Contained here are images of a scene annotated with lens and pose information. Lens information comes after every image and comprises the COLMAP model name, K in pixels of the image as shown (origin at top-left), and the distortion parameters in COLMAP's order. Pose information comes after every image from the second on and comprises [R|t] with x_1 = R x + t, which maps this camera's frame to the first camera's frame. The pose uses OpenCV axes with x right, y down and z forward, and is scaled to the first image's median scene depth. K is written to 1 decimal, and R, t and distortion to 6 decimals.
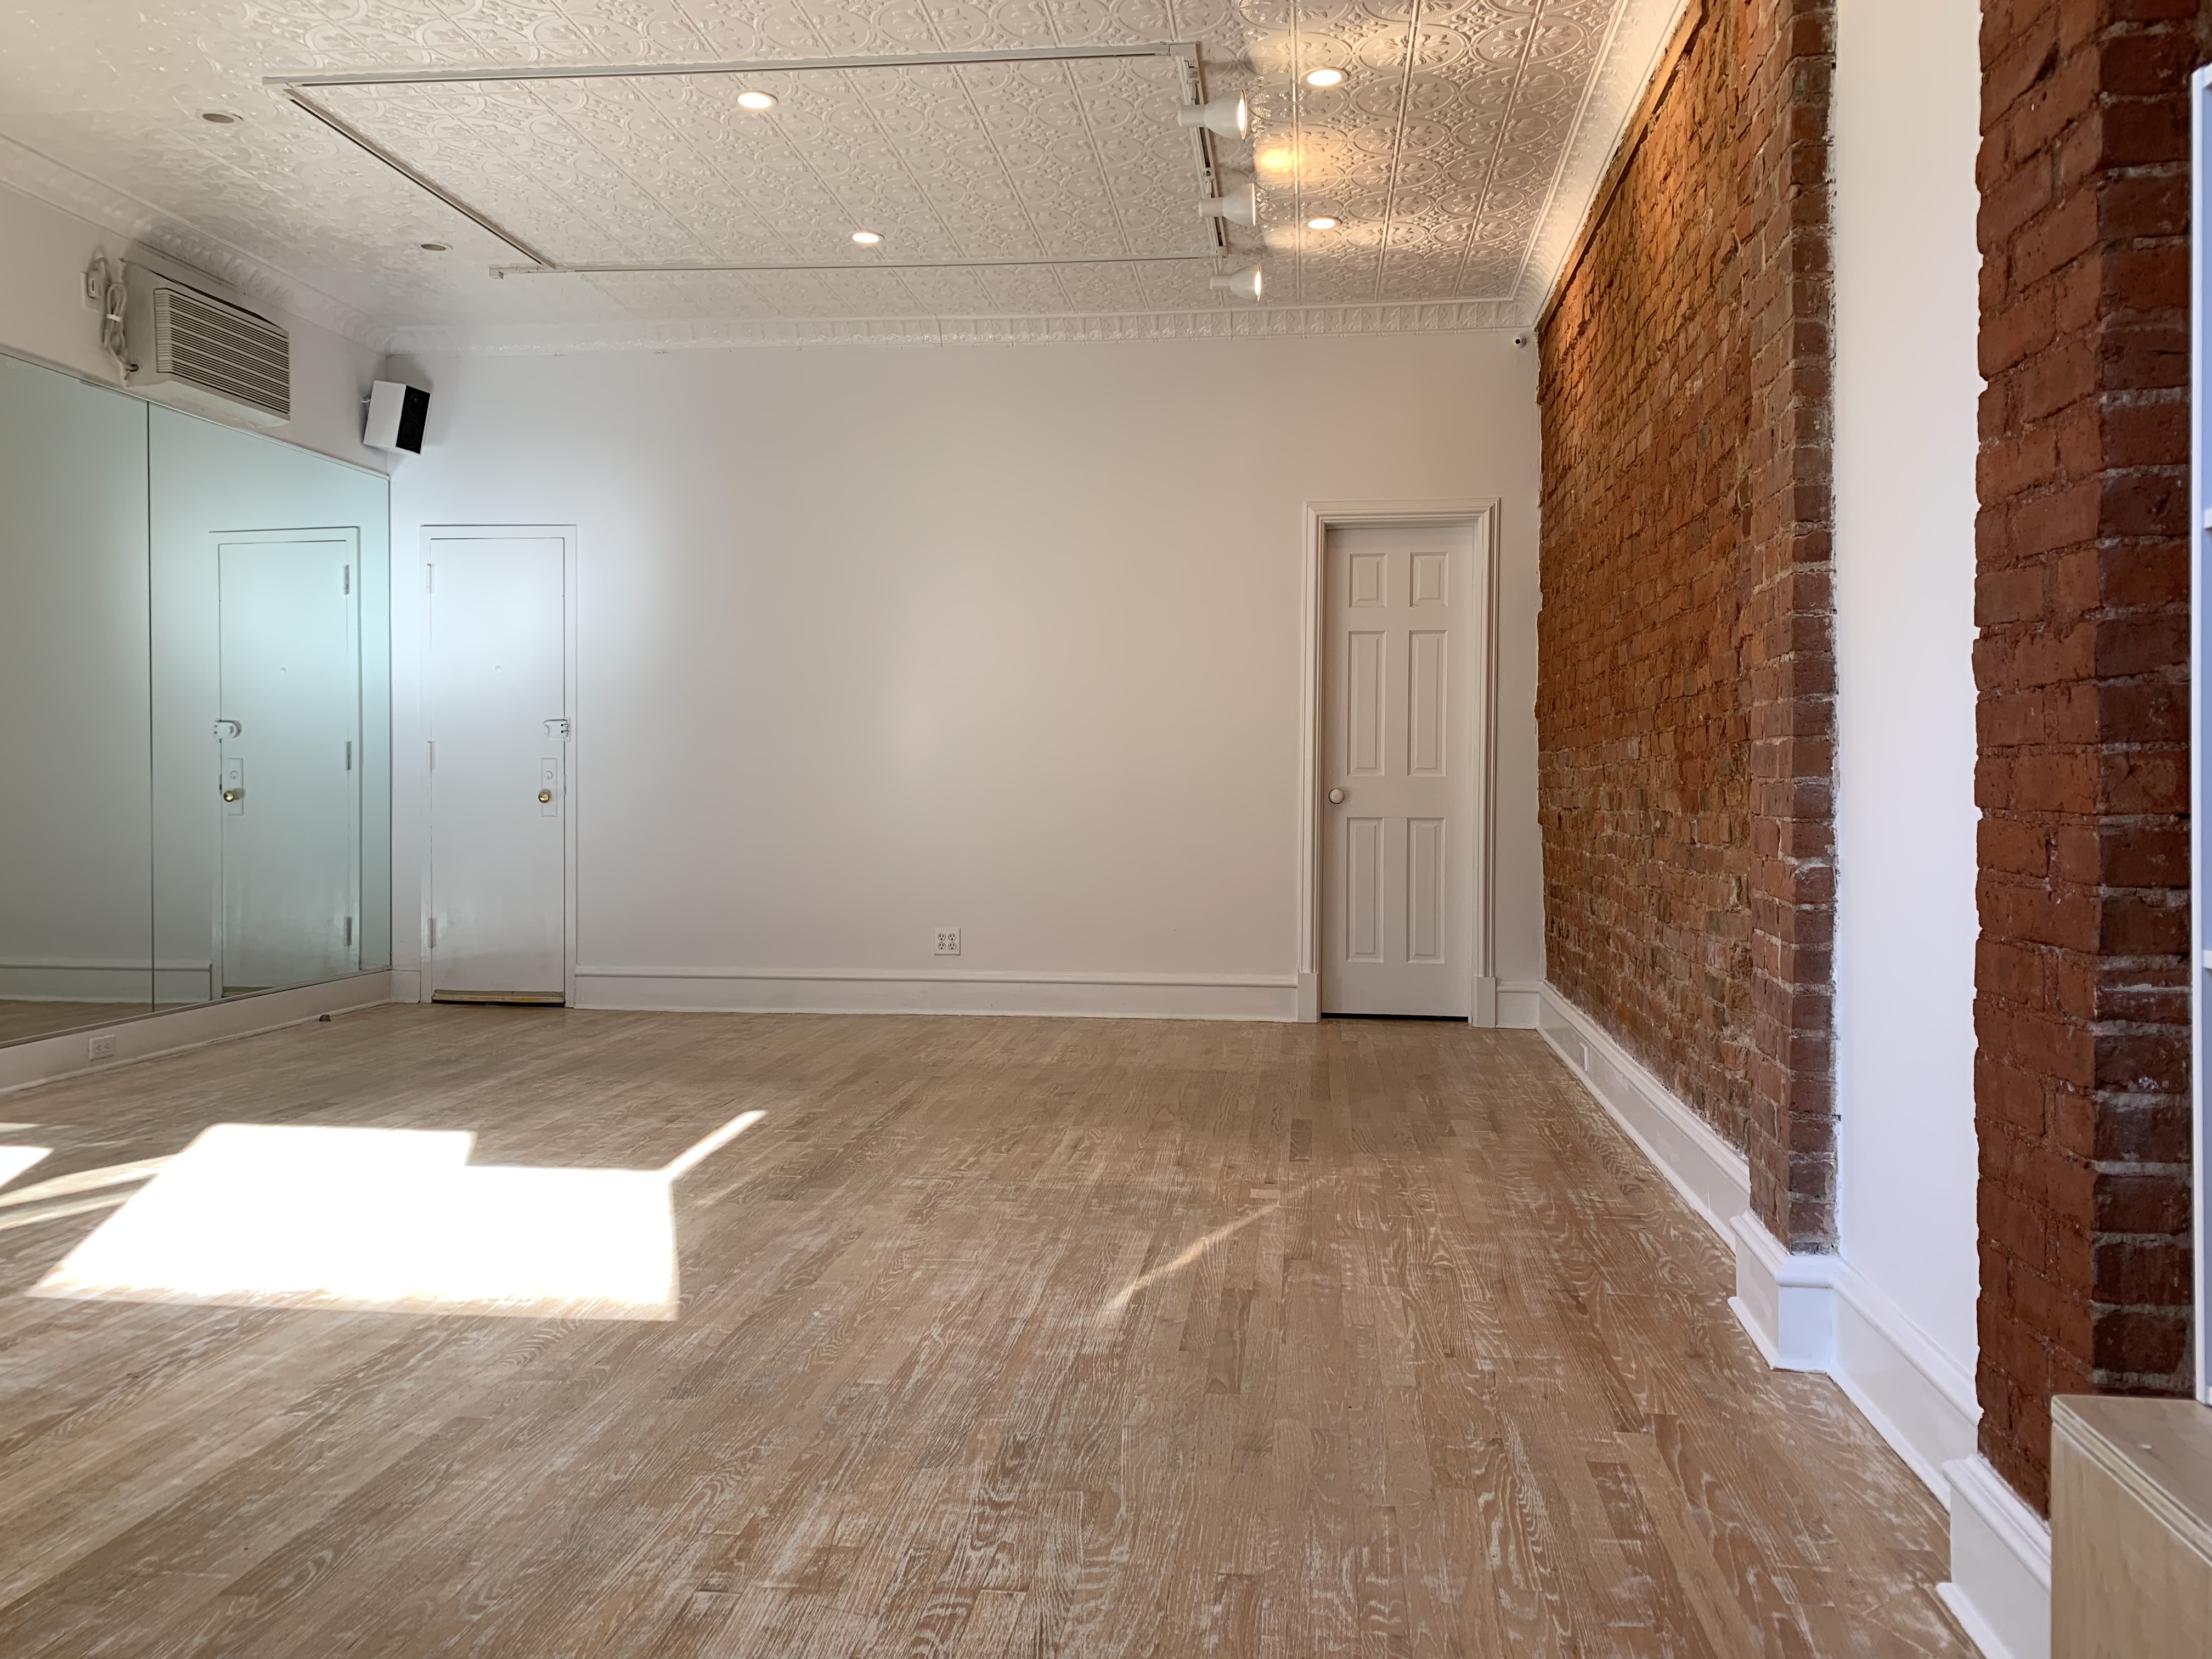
lens RADIAL K [[1696.3, 0, 1108.9], [0, 1696.3, 805.6], [0, 0, 1]] dist [0.050148, -0.060032]
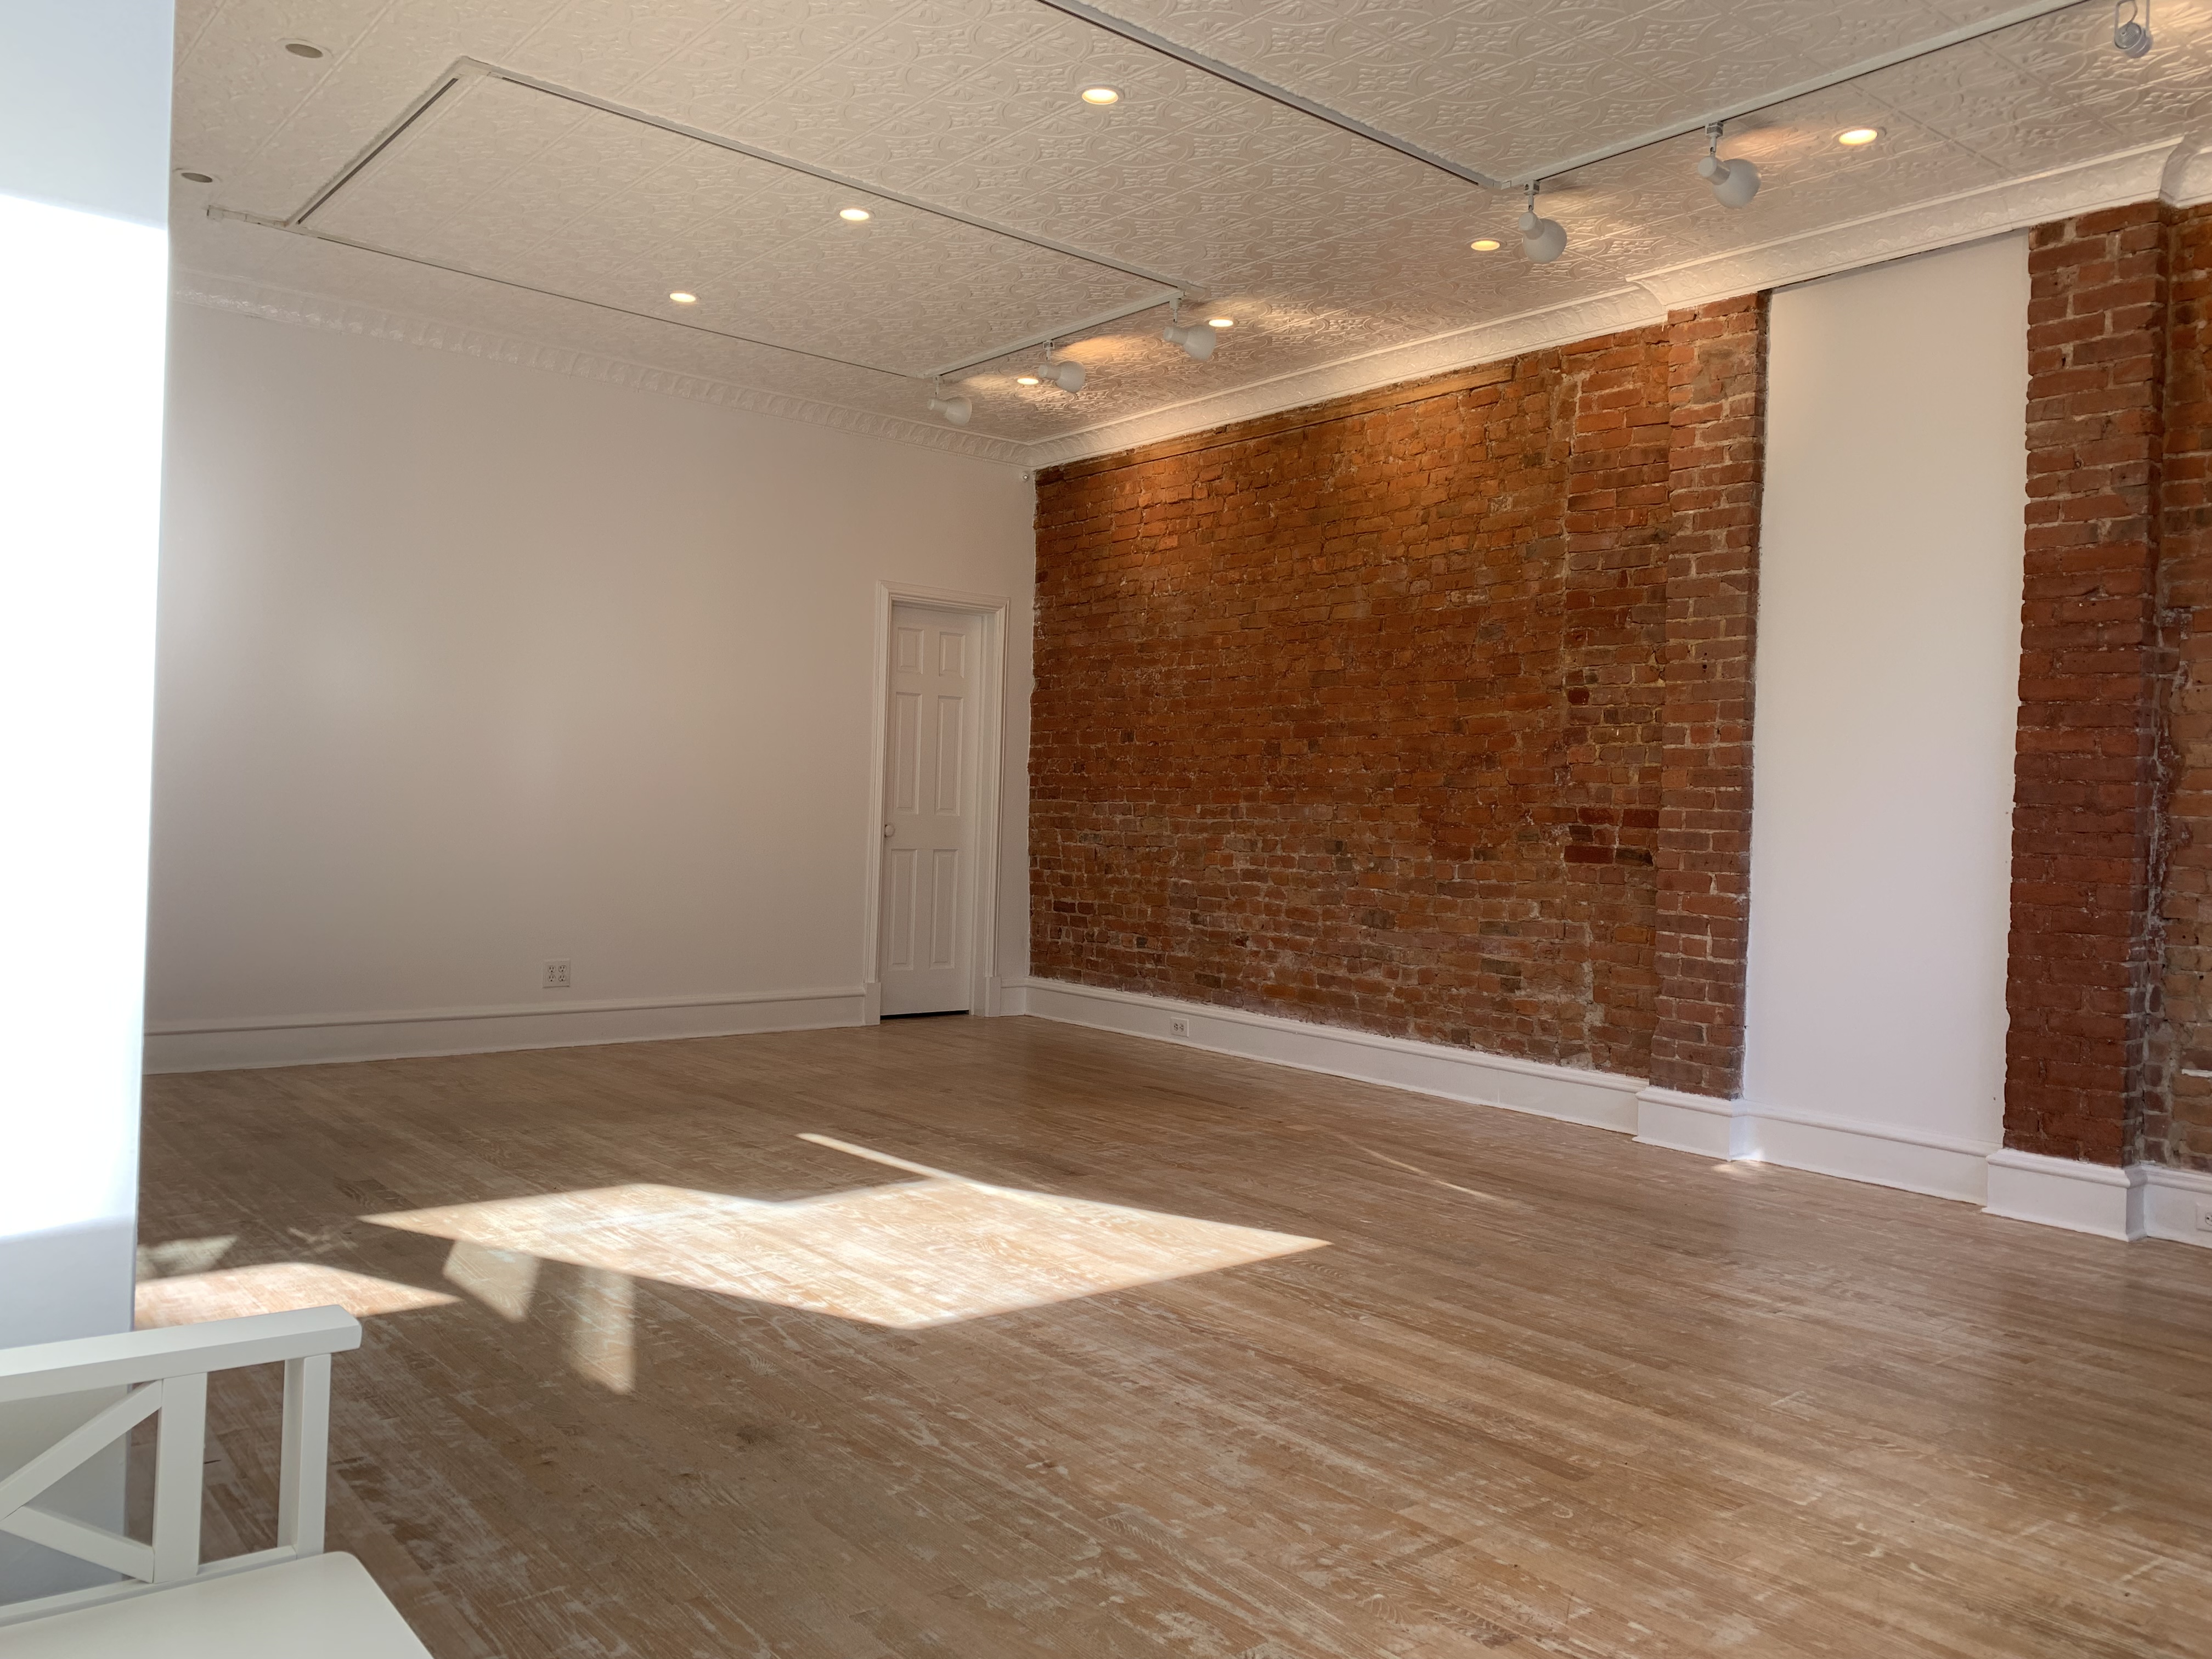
lens RADIAL K [[1696.3, 0, 1108.0], [0, 1696.3, 806.6], [0, 0, 1]] dist [0.050148, -0.060032]
pose [[0.689654, 0.019735, 0.723870, -1.424769], [-0.019280, 0.999775, -0.008888, -0.035217], [-0.723882, -0.007827, 0.689879, 0.181220]]
